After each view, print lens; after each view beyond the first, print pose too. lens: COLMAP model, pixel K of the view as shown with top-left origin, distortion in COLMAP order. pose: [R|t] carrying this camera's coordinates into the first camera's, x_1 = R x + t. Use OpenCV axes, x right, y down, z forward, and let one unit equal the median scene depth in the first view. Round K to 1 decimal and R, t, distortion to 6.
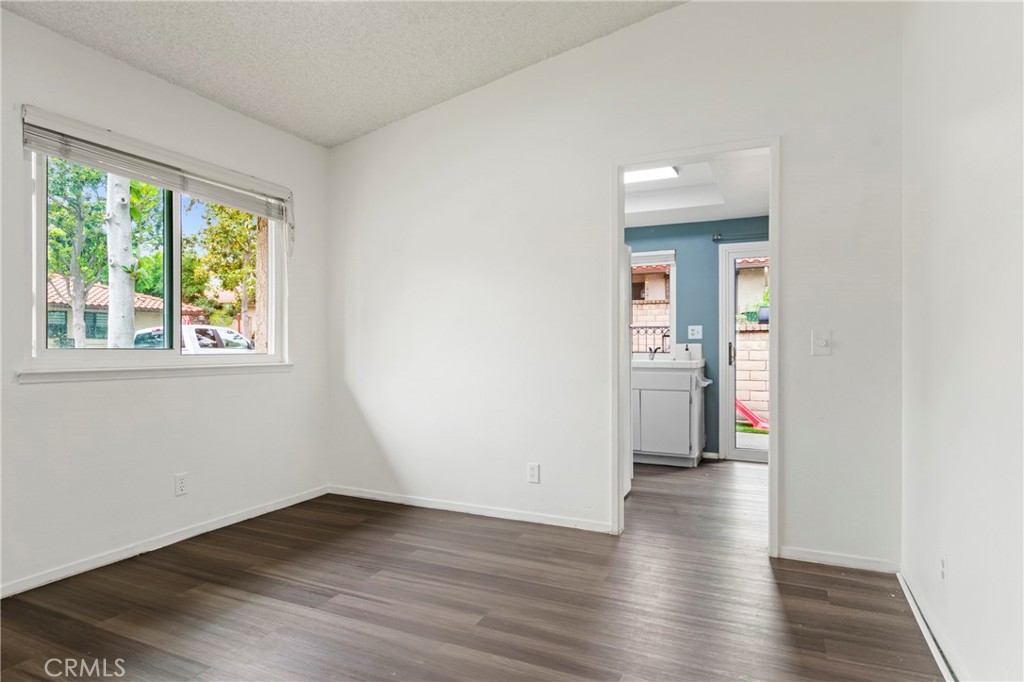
lens RADIAL K [[575.8, 0, 511.6], [0, 575.8, 339.4], [0, 0, 1]] dist [-0.007582, -0.004454]
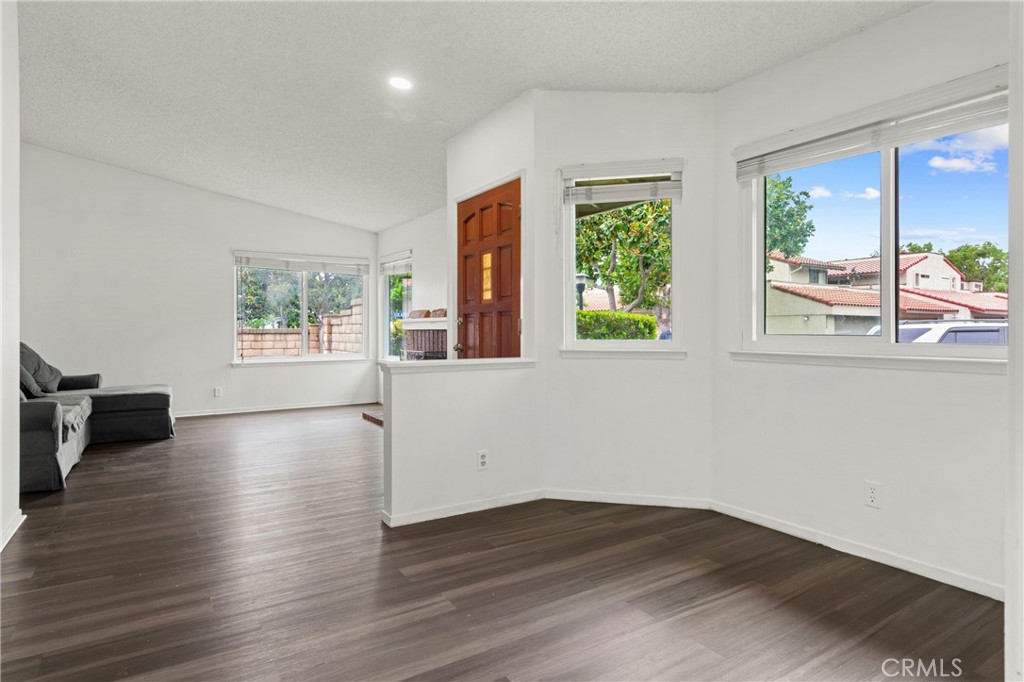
lens RADIAL K [[575.8, 0, 519.9], [0, 575.8, 332.7], [0, 0, 1]] dist [-0.007582, -0.004454]
pose [[-0.537199, 0.001950, -0.843453, 0.290782], [0.012056, 0.999913, -0.005367, 0.007770], [0.843369, -0.013052, -0.537176, 0.700207]]
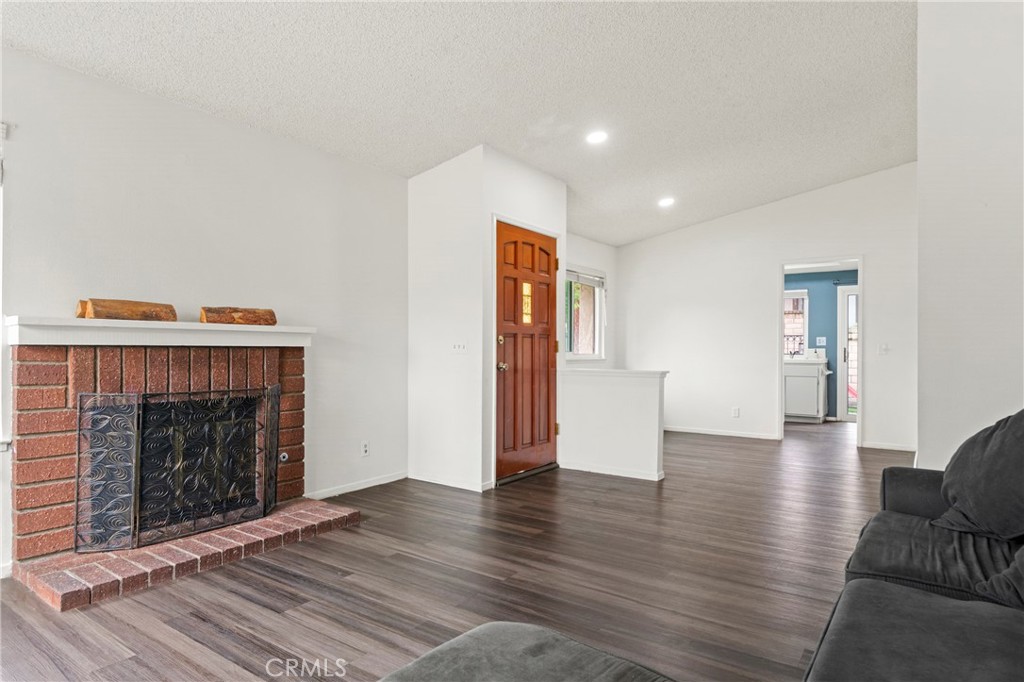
lens RADIAL K [[575.8, 0, 510.7], [0, 575.8, 349.1], [0, 0, 1]] dist [-0.007582, -0.004454]
pose [[0.982672, 0.001225, -0.185347, -0.251564], [0.001274, 0.999910, 0.013360, -0.014408], [0.185346, -0.013365, 0.982582, -0.785752]]
